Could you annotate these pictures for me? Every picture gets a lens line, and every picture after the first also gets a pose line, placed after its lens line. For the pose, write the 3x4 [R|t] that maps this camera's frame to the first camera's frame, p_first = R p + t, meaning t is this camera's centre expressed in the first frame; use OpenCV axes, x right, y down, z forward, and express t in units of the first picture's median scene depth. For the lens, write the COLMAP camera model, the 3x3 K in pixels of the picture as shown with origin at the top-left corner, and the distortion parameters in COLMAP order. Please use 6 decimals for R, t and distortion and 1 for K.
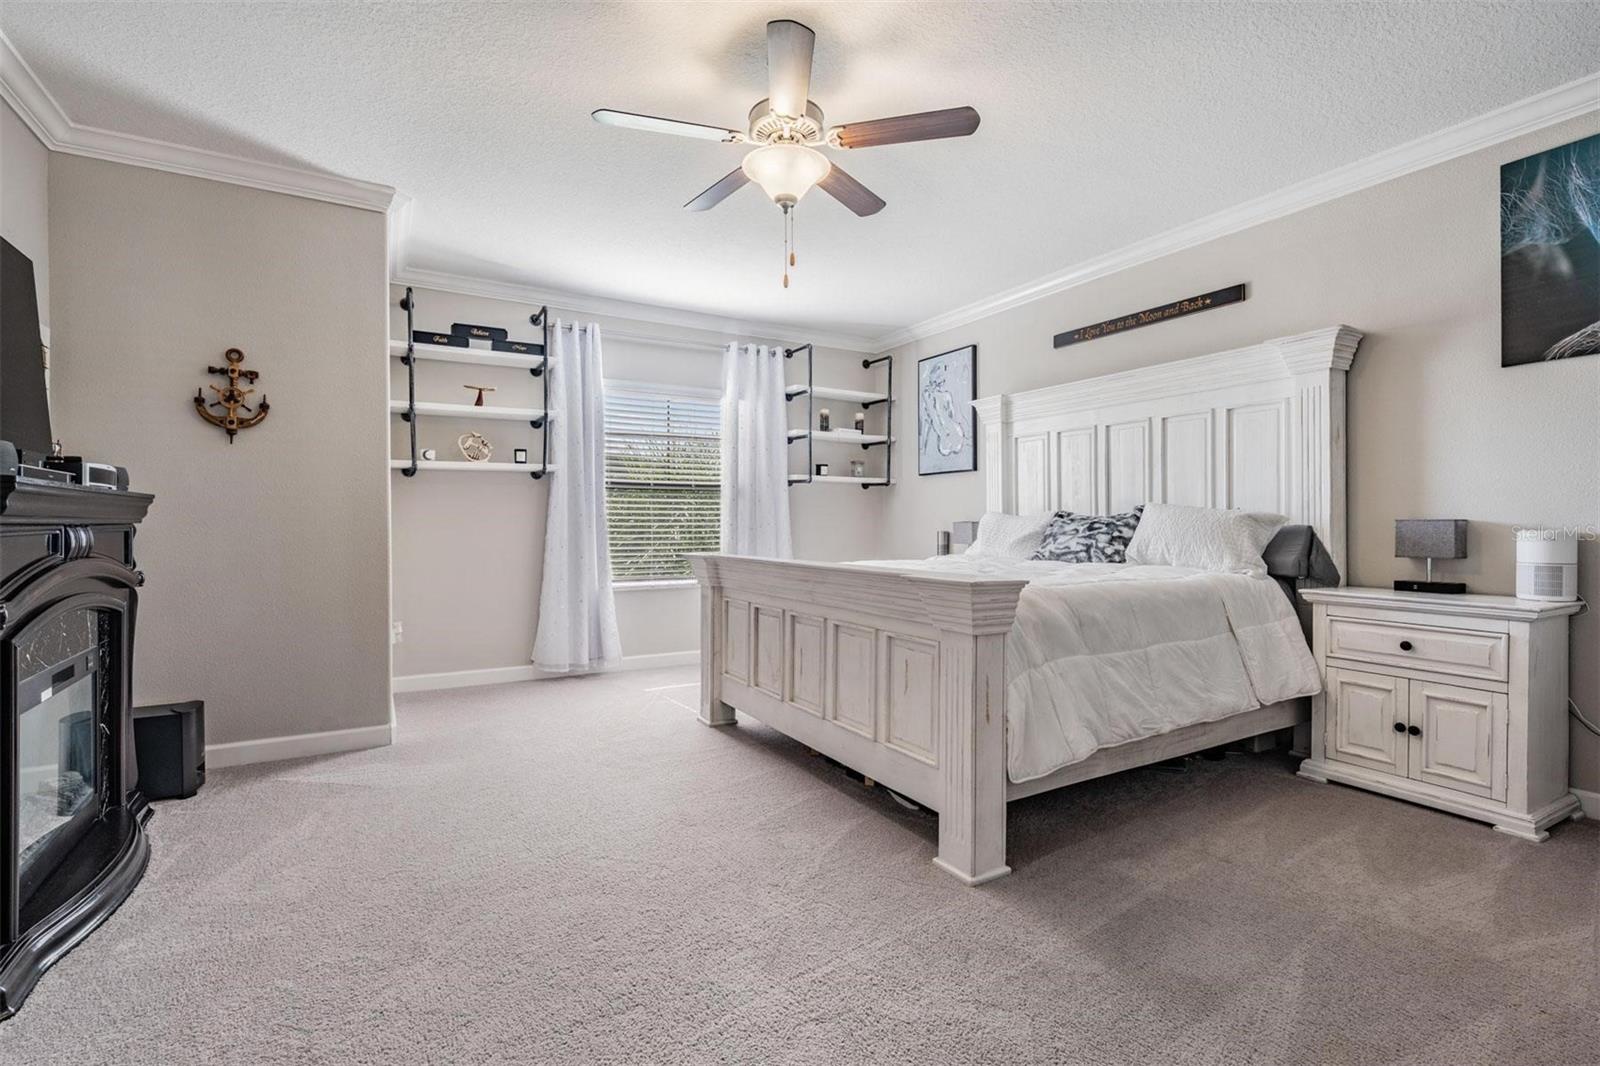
lens RADIAL K [[729.6, 0, 797.8], [0, 729.6, 531.6], [0, 0, 1]] dist [0.020360, 0.000049]
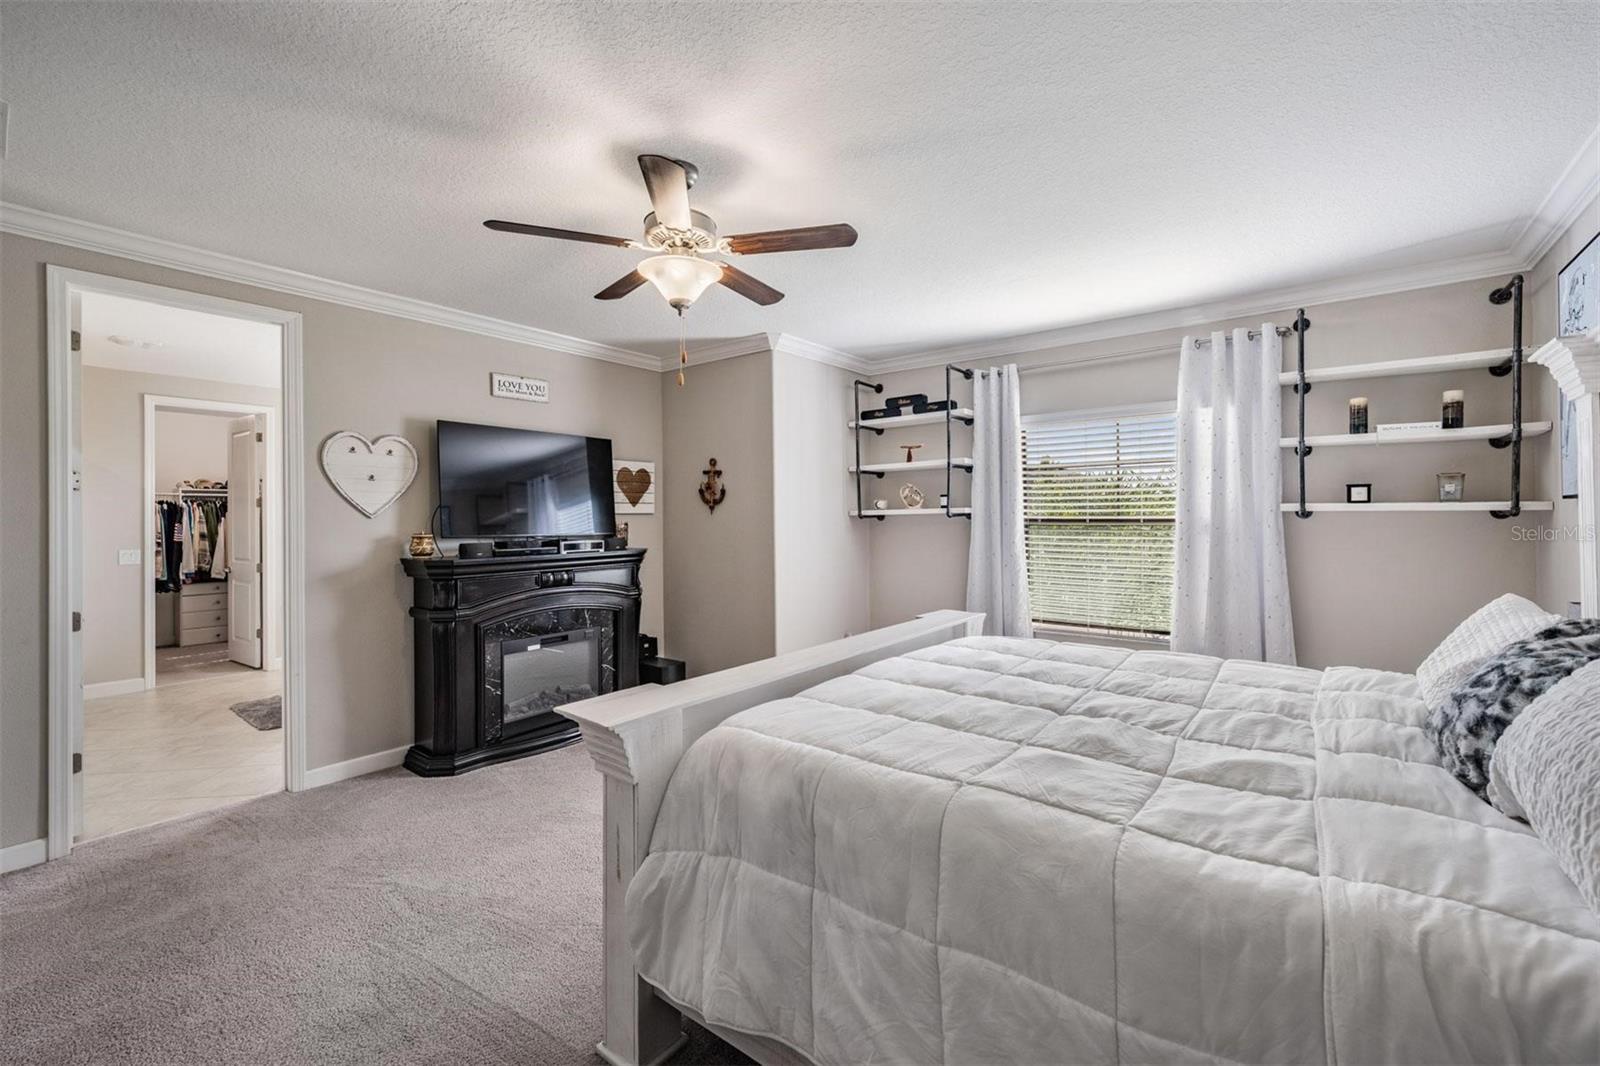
lens RADIAL K [[657.1, 0, 797.4], [0, 657.1, 518.8], [0, 0, 1]] dist [0.011502, 0.000144]
pose [[0.382759, -0.001029, -0.923848, 0.486606], [-0.006852, 0.999969, -0.003953, -0.072764], [0.923823, 0.007843, 0.382740, 0.420850]]
